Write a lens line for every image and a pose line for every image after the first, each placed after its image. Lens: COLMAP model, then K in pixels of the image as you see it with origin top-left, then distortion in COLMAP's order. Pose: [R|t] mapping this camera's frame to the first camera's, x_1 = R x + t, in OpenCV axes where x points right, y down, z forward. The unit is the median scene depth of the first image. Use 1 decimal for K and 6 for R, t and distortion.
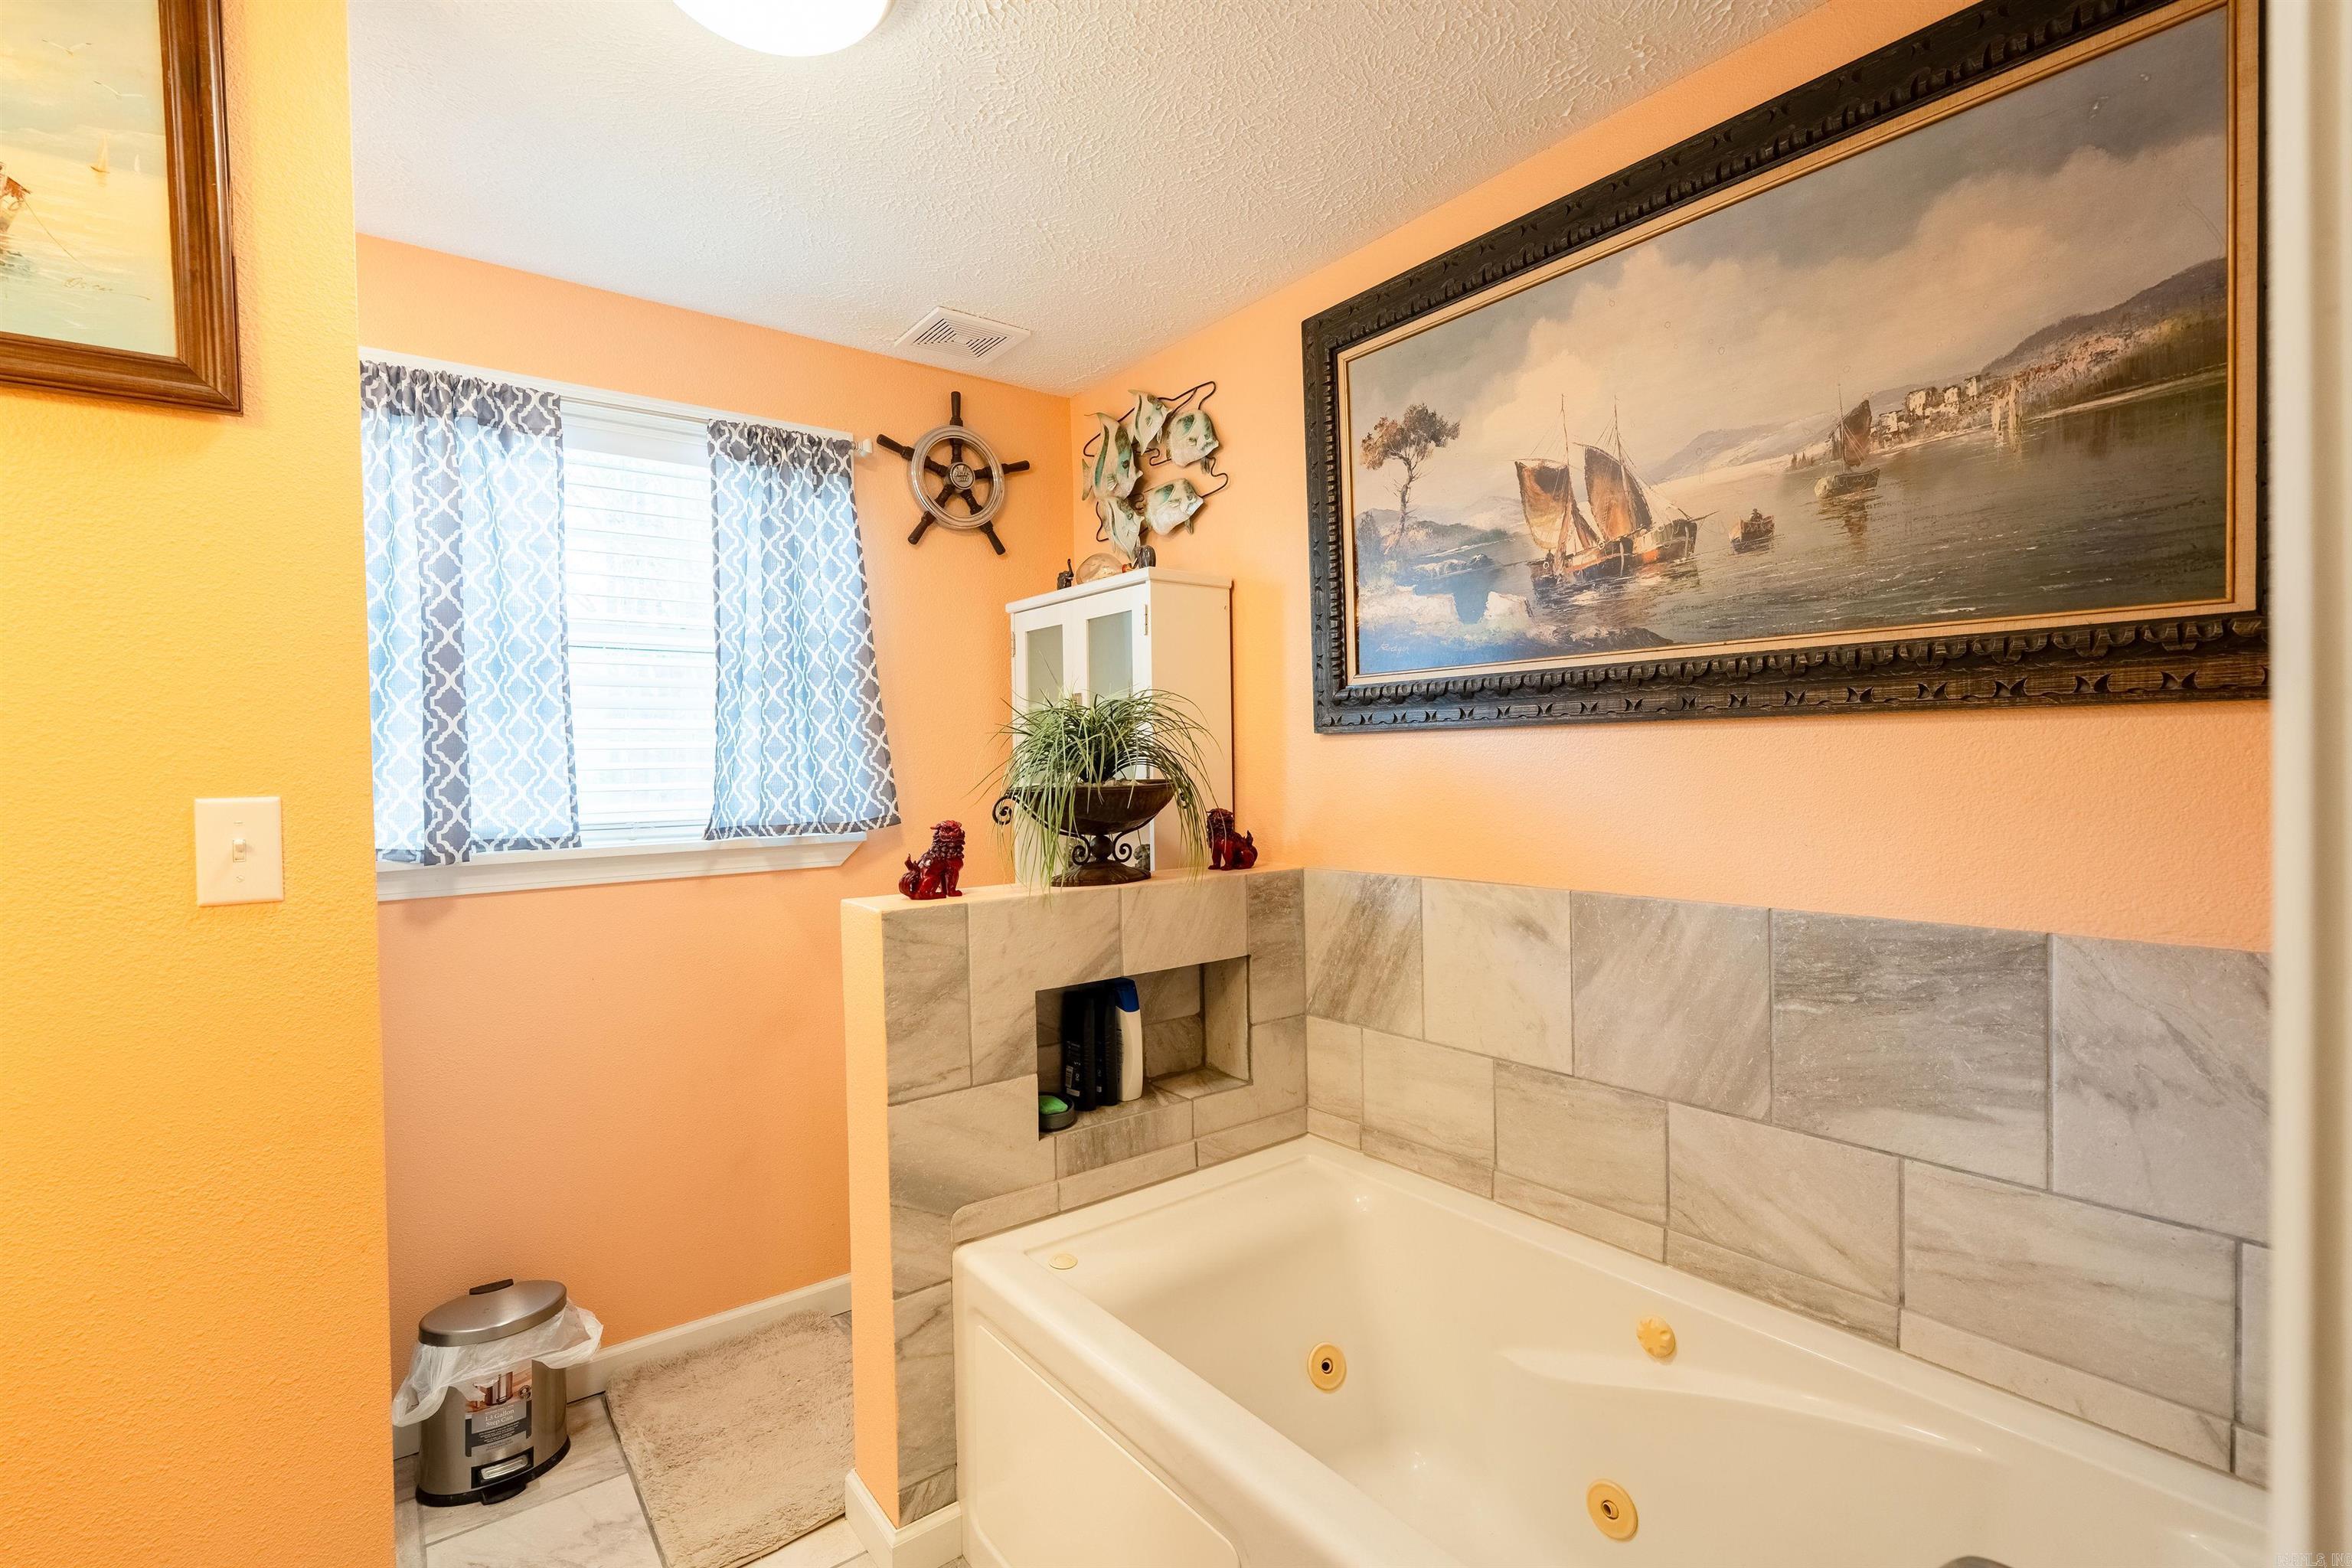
lens RADIAL K [[1058.9, 0, 1175.4], [0, 1058.9, 778.0], [0, 0, 1]] dist [-0.008557, 0.003170]
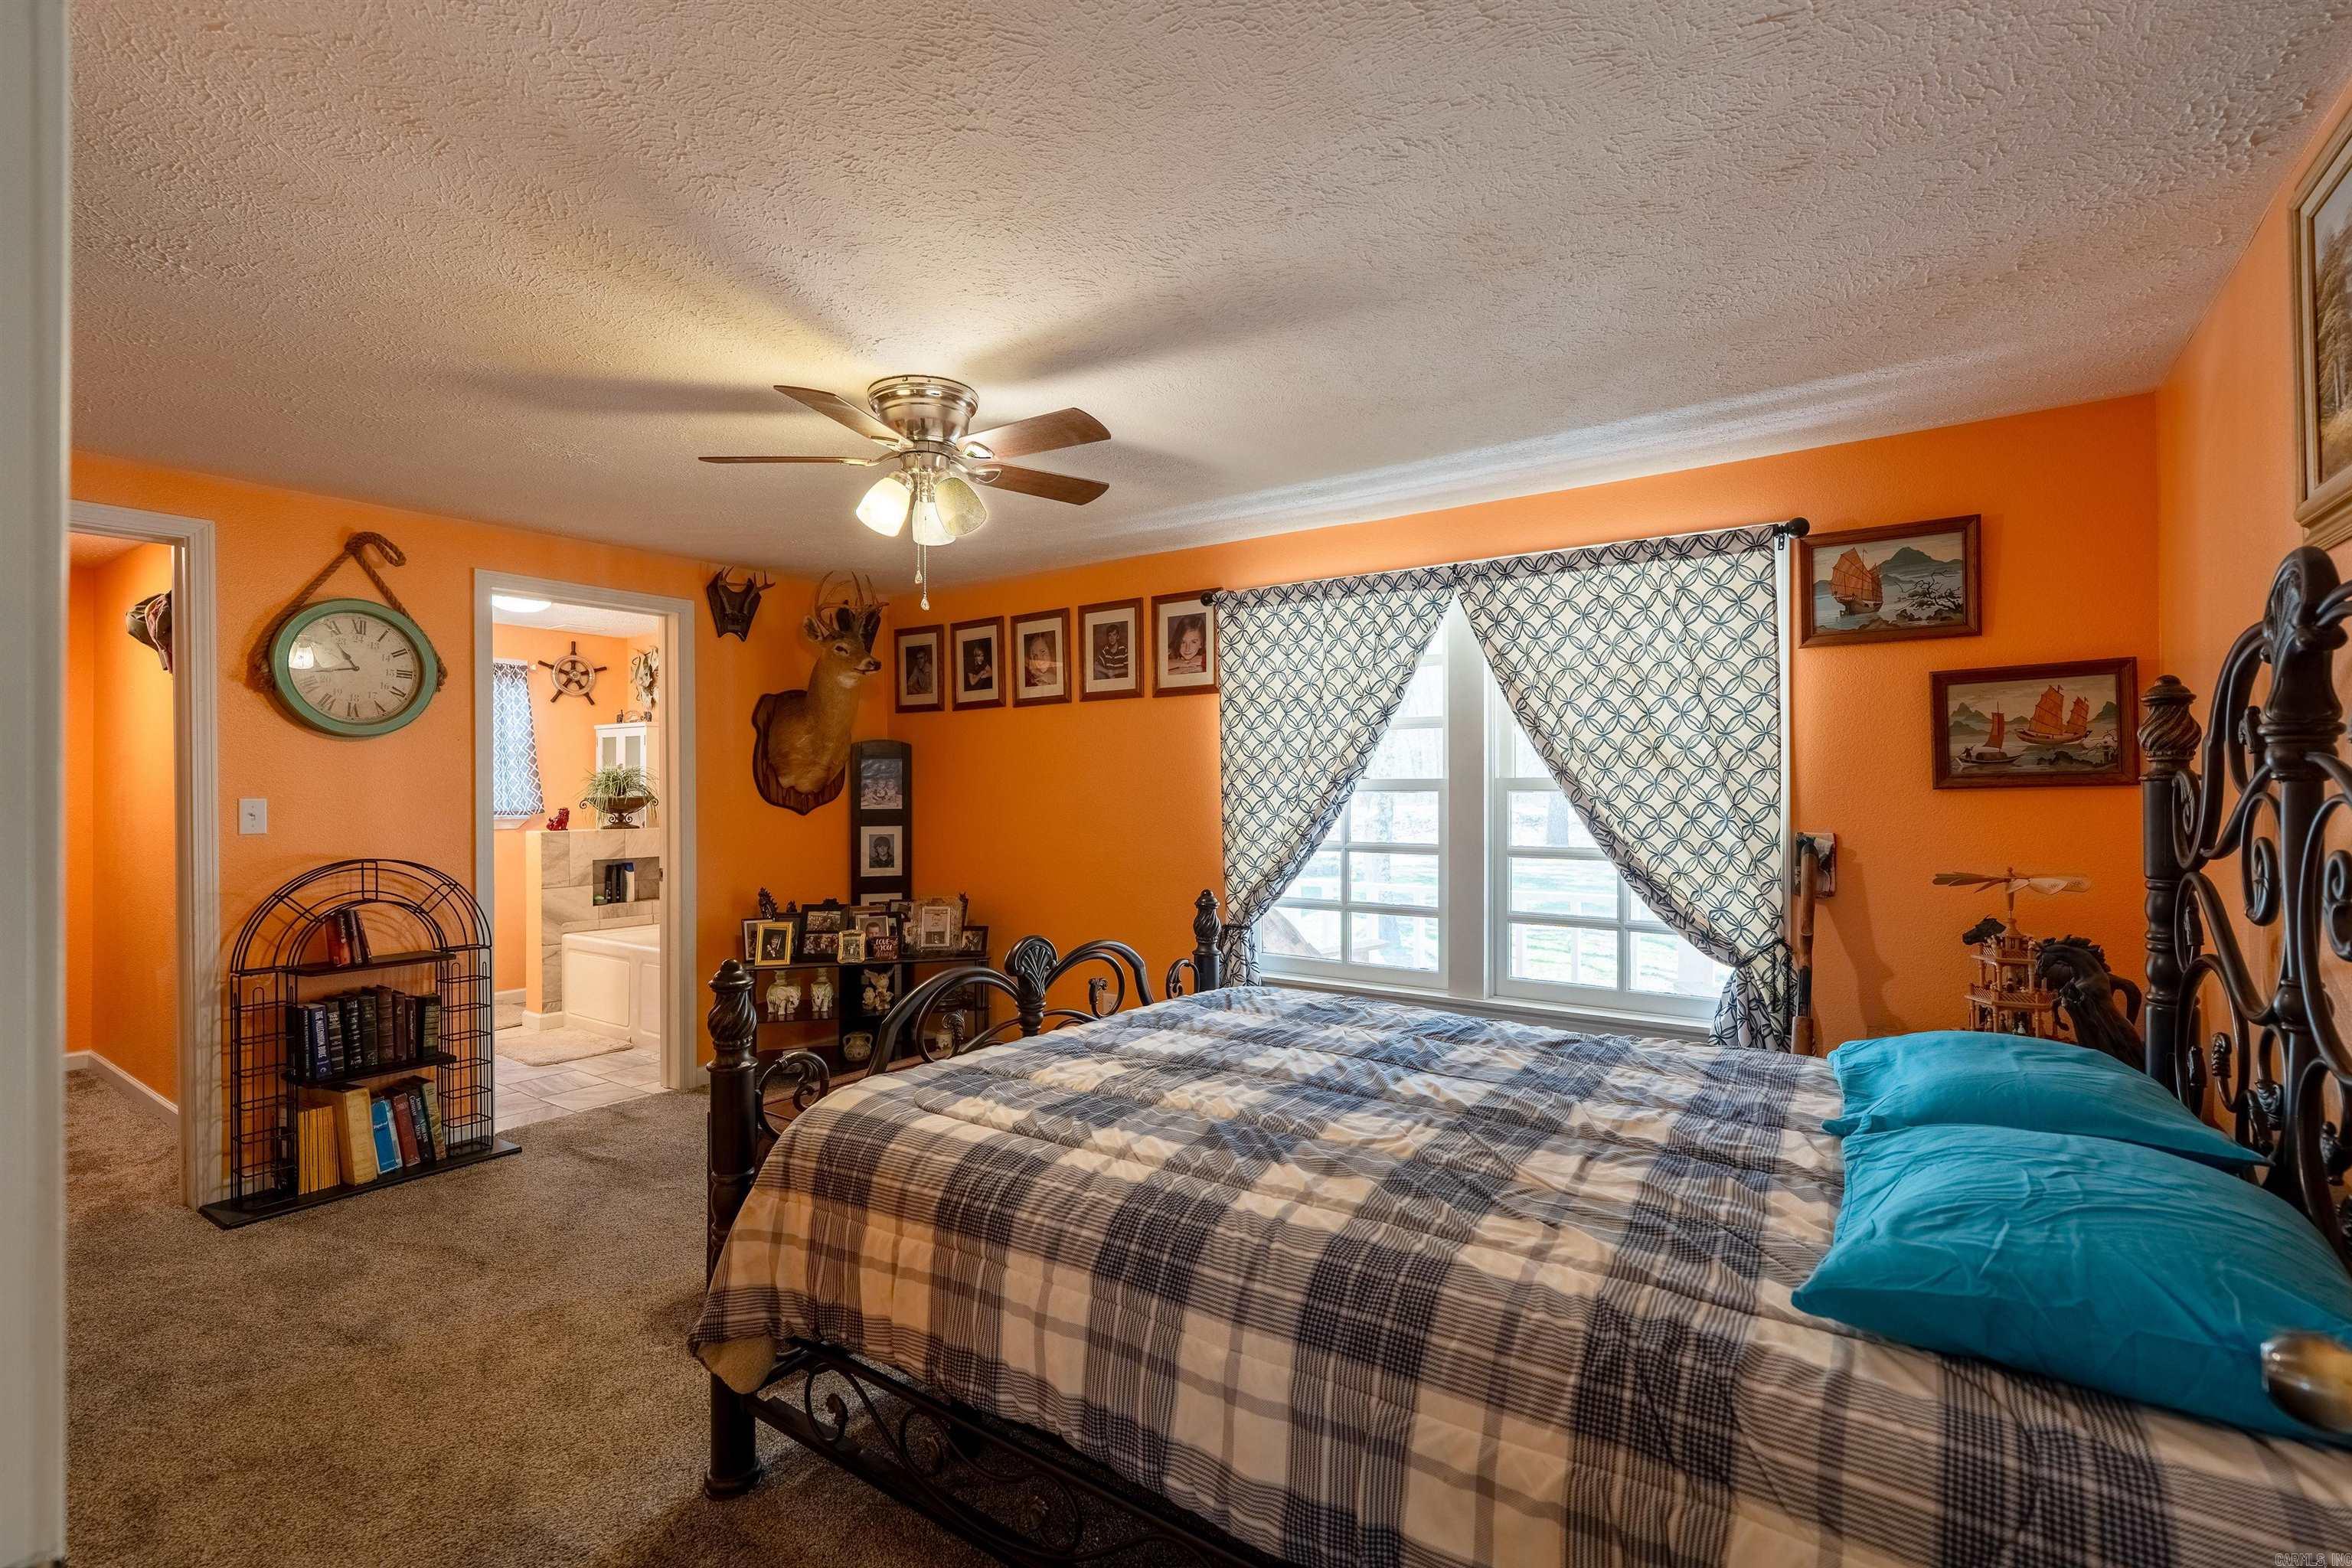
lens RADIAL K [[1058.9, 0, 1179.6], [0, 1058.9, 790.0], [0, 0, 1]] dist [-0.008557, 0.003170]
pose [[0.954173, 0.018085, 0.298707, 0.478039], [-0.011541, 0.999653, -0.023658, 0.033199], [-0.299032, 0.019127, 0.954052, -2.053249]]
